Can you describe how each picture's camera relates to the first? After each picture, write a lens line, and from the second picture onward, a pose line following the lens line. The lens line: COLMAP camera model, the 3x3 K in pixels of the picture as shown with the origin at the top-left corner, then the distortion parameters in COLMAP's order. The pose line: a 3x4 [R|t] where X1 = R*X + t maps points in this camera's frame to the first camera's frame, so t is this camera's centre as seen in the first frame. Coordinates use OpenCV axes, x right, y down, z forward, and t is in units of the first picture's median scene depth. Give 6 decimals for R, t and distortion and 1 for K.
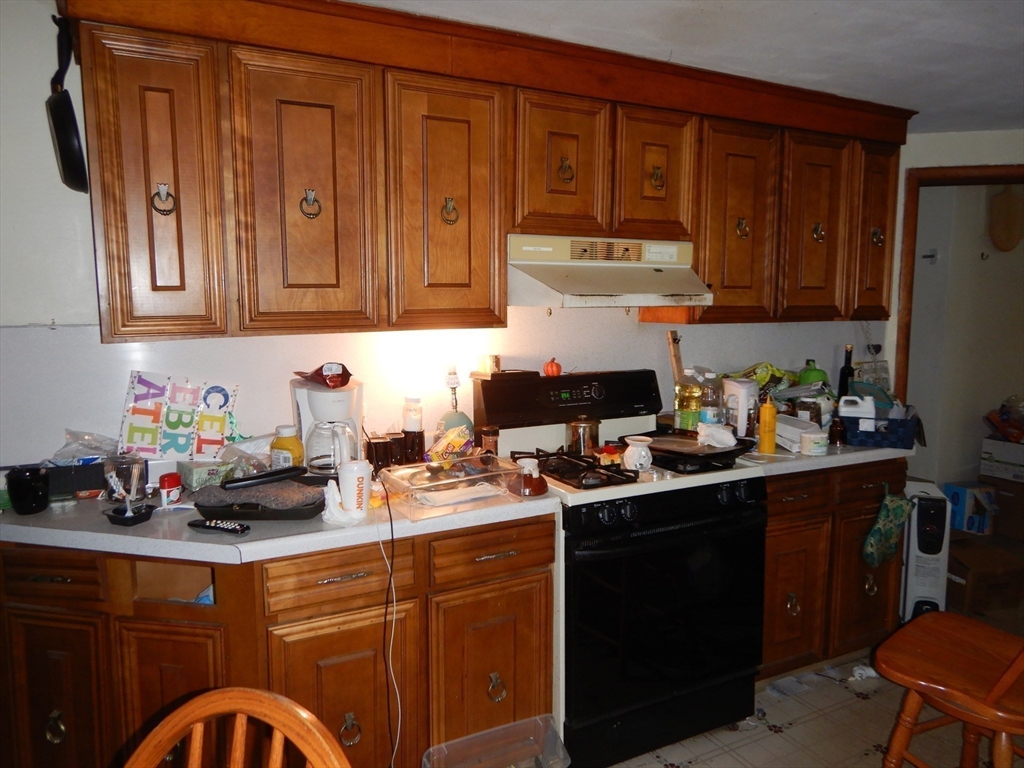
lens RADIAL K [[741.3, 0, 507.7], [0, 741.3, 379.1], [0, 0, 1]] dist [0.027635, -0.020919]
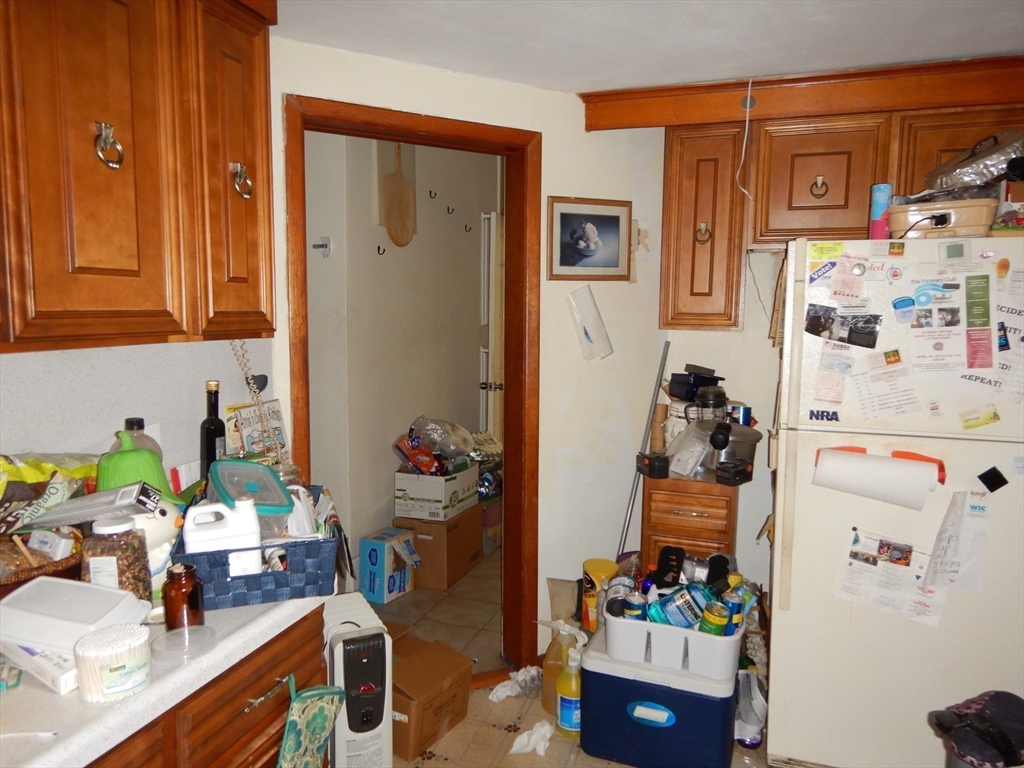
lens RADIAL K [[741.3, 0, 504.9], [0, 741.3, 379.8], [0, 0, 1]] dist [0.027635, -0.020919]
pose [[0.723512, -0.064009, 0.687338, 0.258066], [0.067010, 0.997502, 0.022356, -0.049552], [-0.687052, 0.029883, 0.725993, 0.490488]]
